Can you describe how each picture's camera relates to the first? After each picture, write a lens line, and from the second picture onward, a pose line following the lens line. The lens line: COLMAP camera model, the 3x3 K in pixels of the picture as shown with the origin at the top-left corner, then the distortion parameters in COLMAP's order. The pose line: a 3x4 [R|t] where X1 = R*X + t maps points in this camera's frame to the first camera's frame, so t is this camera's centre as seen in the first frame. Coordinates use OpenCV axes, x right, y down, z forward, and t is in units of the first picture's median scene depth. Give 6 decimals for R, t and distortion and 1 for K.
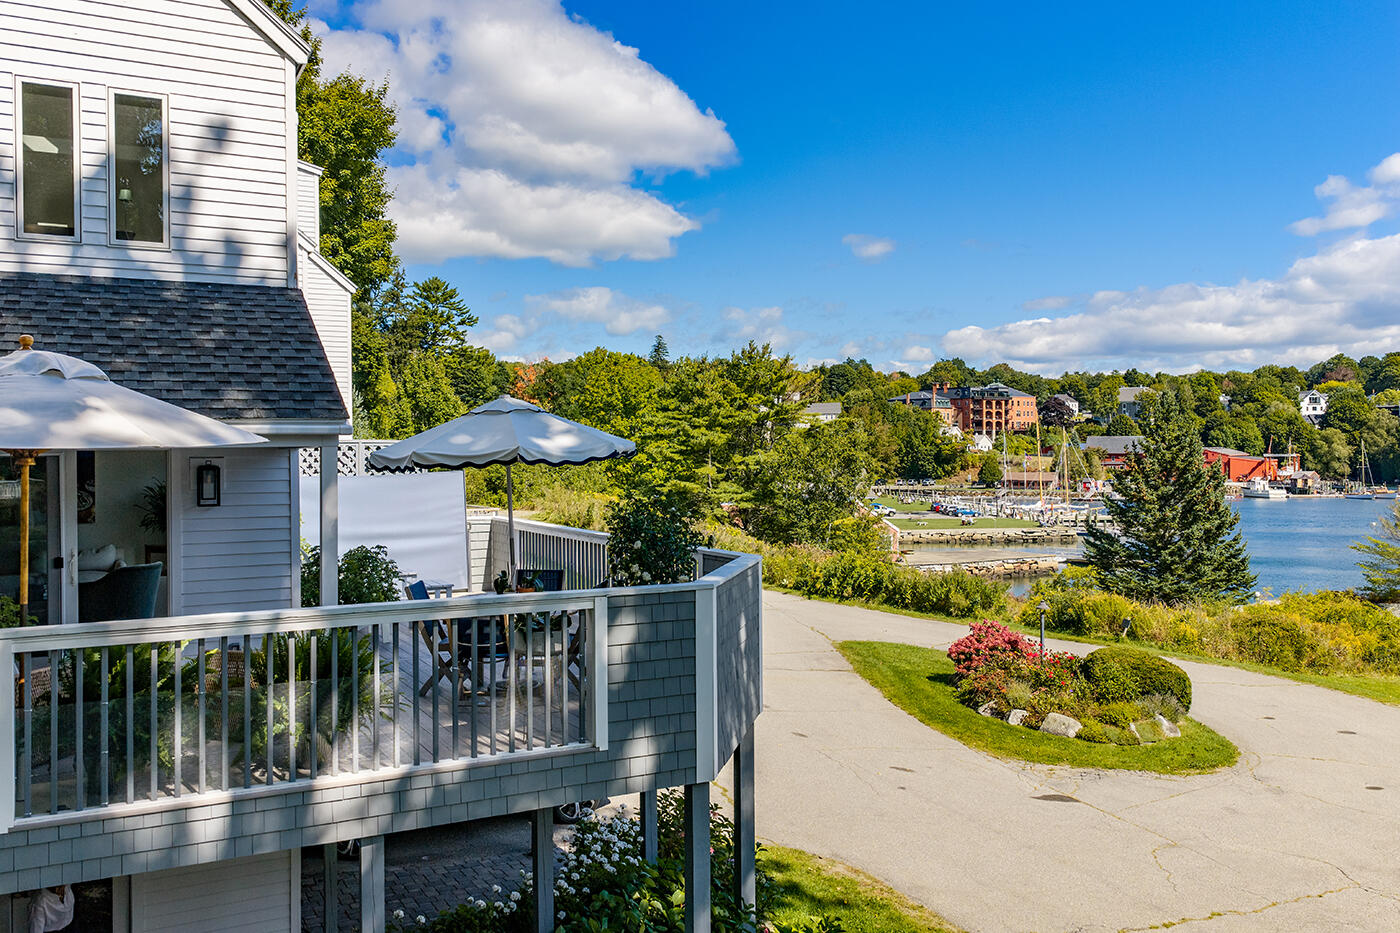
lens RADIAL K [[1158.9, 0, 700.0], [0, 1158.9, 466.5], [0, 0, 1]] dist [0.012986, -0.005706]
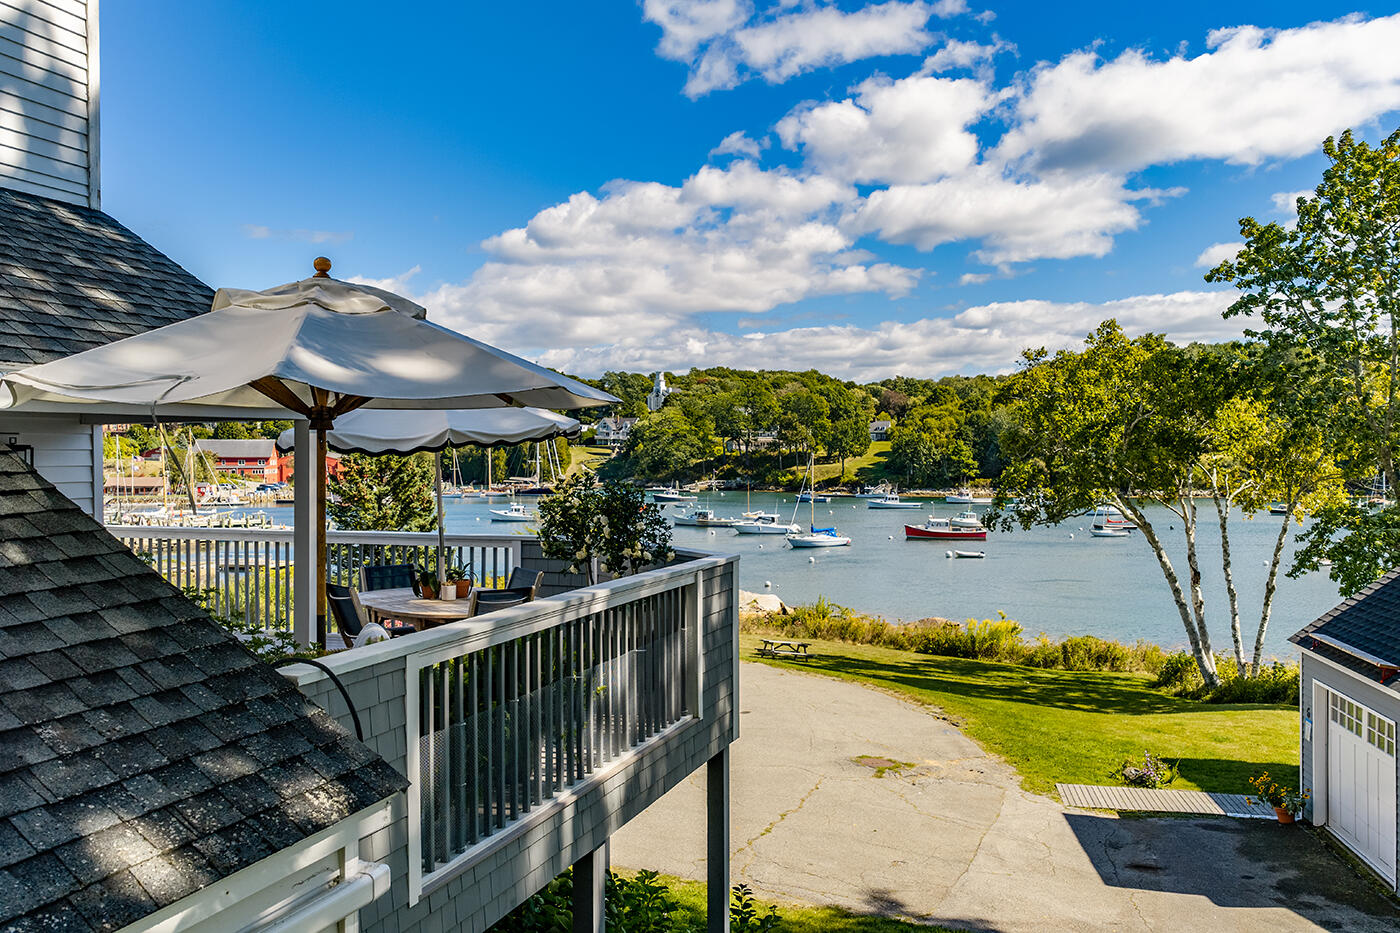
lens RADIAL K [[1177.1, 0, 686.1], [0, 1177.1, 458.2], [0, 0, 1]] dist [0.005649, -0.004986]
pose [[0.736963, -0.001024, 0.675932, -0.113741], [0.008424, 0.999935, -0.007670, 0.002578], [-0.675880, 0.011346, 0.736924, 0.031634]]
